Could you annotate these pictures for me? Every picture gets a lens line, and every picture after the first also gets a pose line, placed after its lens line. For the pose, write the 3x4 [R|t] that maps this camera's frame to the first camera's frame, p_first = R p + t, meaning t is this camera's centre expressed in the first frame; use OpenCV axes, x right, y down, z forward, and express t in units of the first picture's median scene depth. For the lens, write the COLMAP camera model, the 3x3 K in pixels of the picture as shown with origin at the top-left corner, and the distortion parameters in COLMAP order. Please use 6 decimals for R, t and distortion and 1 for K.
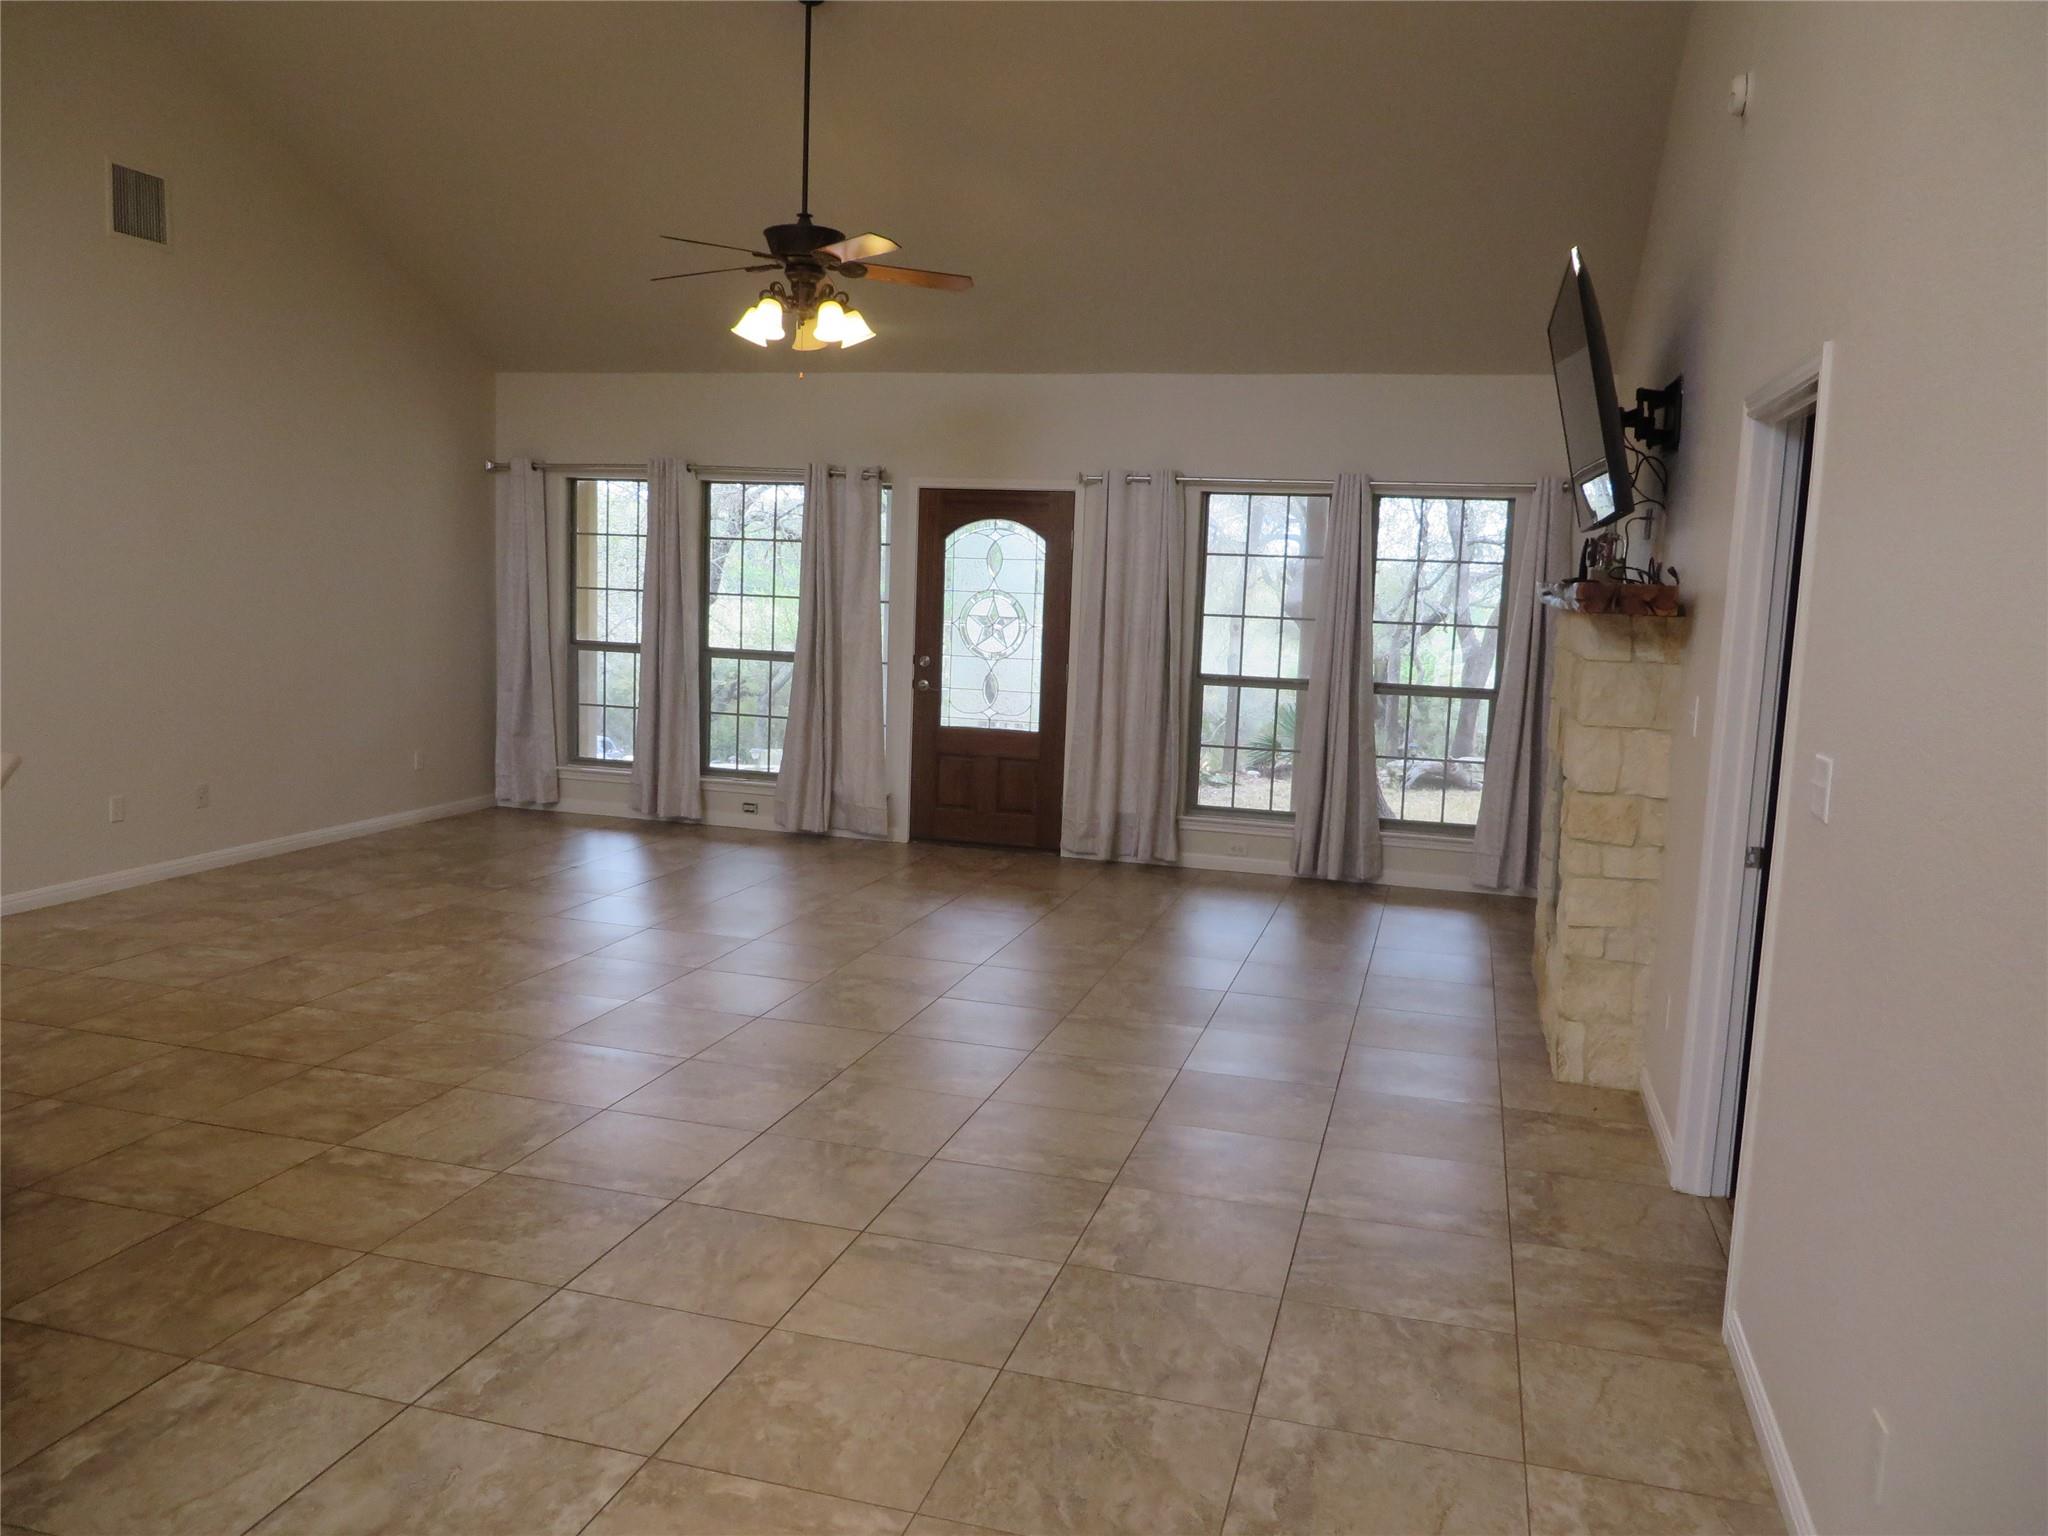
lens RADIAL K [[1522.6, 0, 1038.5], [0, 1522.6, 754.6], [0, 0, 1]] dist [0.008808, -0.000500]
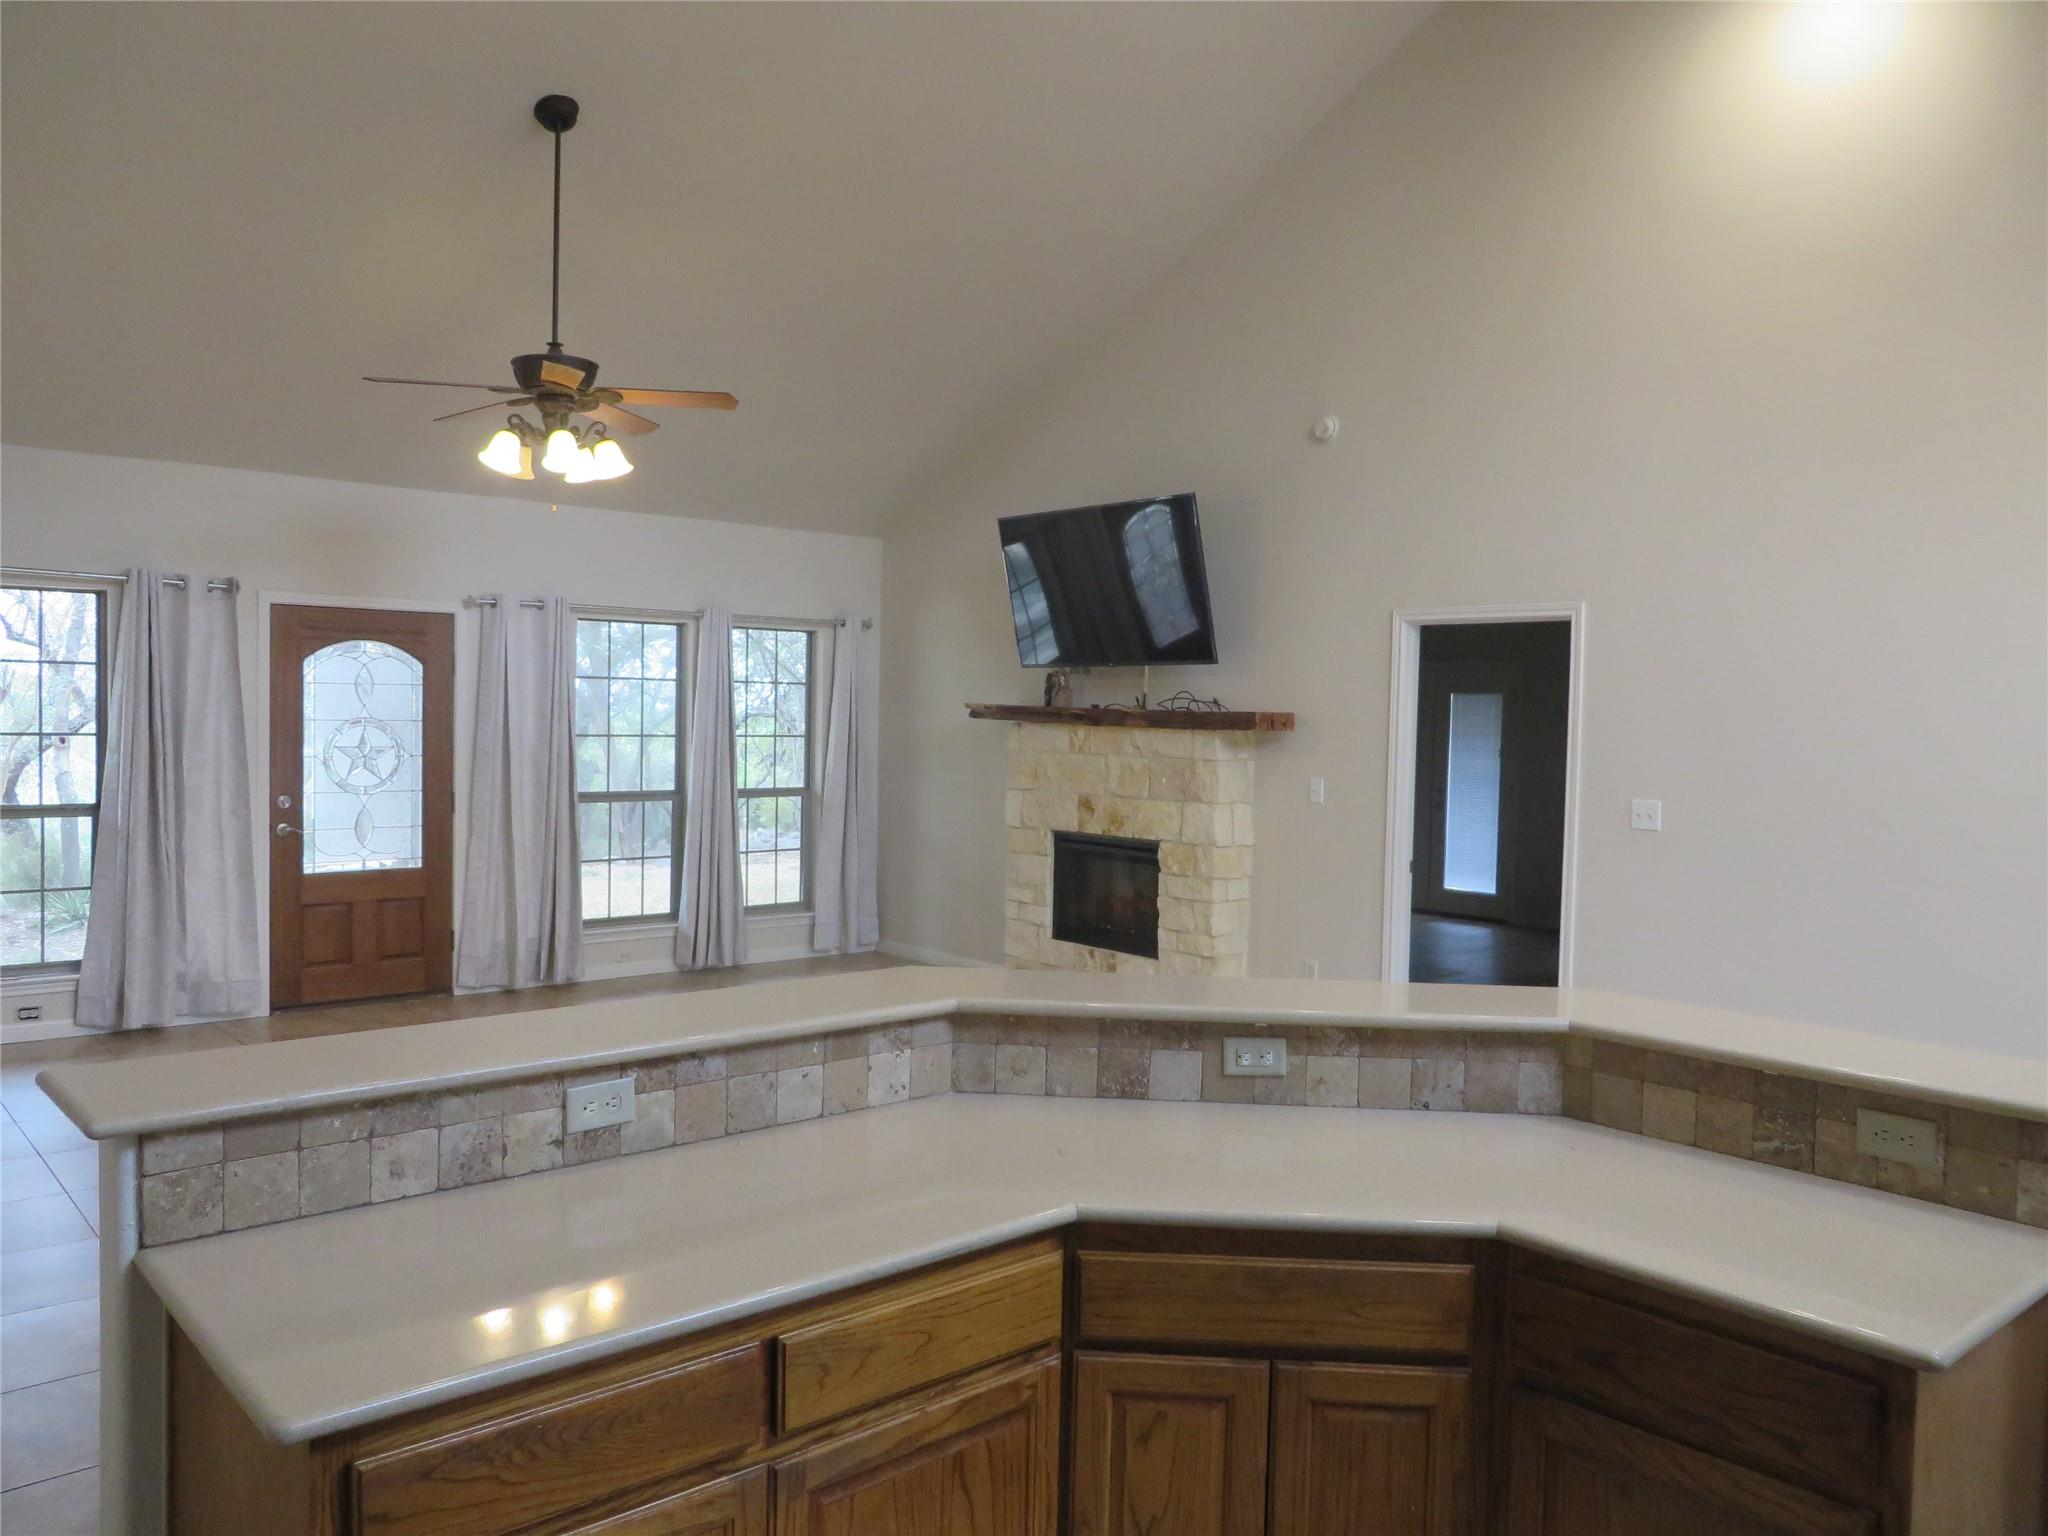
lens RADIAL K [[1522.6, 0, 1042.4], [0, 1522.6, 772.4], [0, 0, 1]] dist [0.008808, -0.000500]
pose [[0.548567, -0.061351, 0.833853, -0.570989], [0.101803, 0.994785, 0.006219, -0.040108], [-0.829886, 0.081477, 0.551952, 0.160914]]
